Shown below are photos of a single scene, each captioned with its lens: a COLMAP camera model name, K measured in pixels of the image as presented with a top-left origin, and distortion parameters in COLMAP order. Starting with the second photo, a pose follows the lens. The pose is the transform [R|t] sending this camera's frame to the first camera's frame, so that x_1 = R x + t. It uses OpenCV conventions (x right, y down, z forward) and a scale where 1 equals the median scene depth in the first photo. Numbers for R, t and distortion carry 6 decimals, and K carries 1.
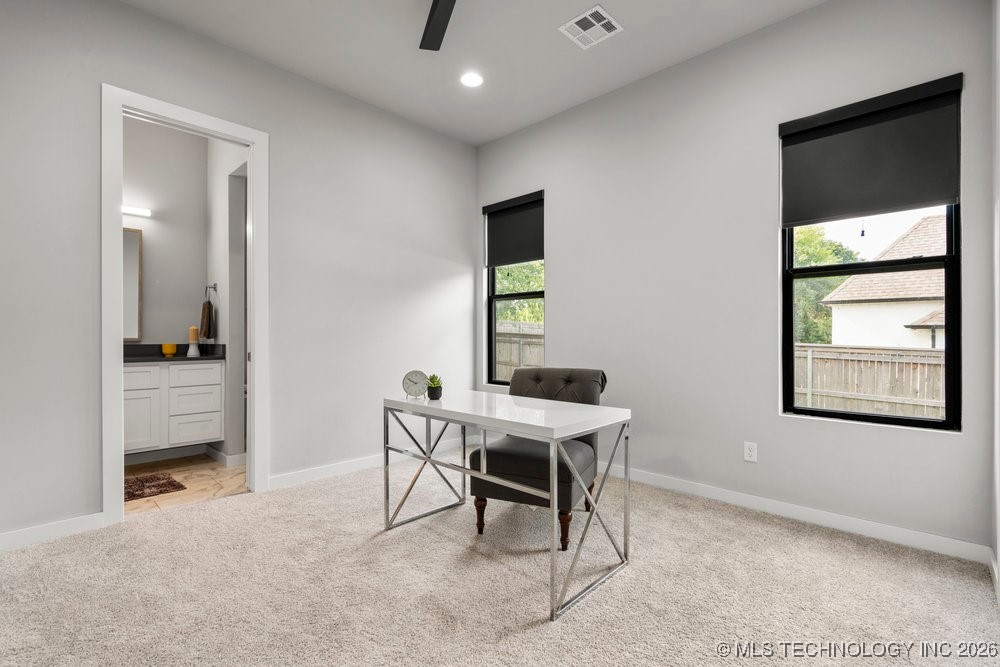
lens RADIAL K [[461.9, 0, 500.7], [0, 461.9, 336.5], [0, 0, 1]] dist [-0.003961, 0.003412]
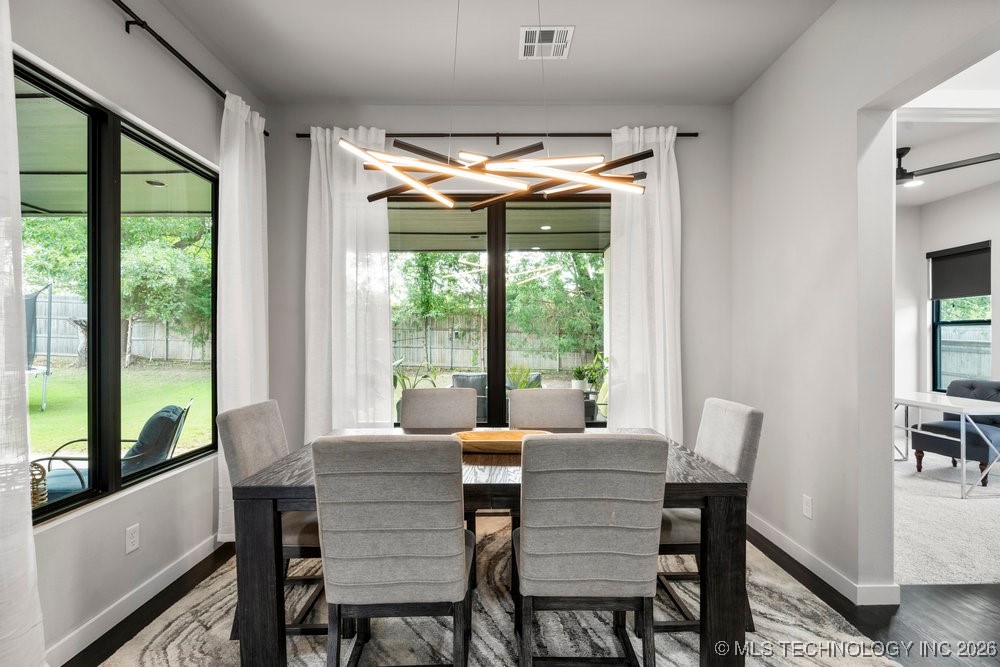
lens RADIAL K [[461.9, 0, 499.3], [0, 461.9, 341.3], [0, 0, 1]] dist [-0.003961, 0.003412]
pose [[0.691882, -0.002930, -0.722004, 0.072102], [0.006680, 0.999975, 0.002344, -0.052429], [0.721979, -0.006444, 0.691885, -0.825096]]
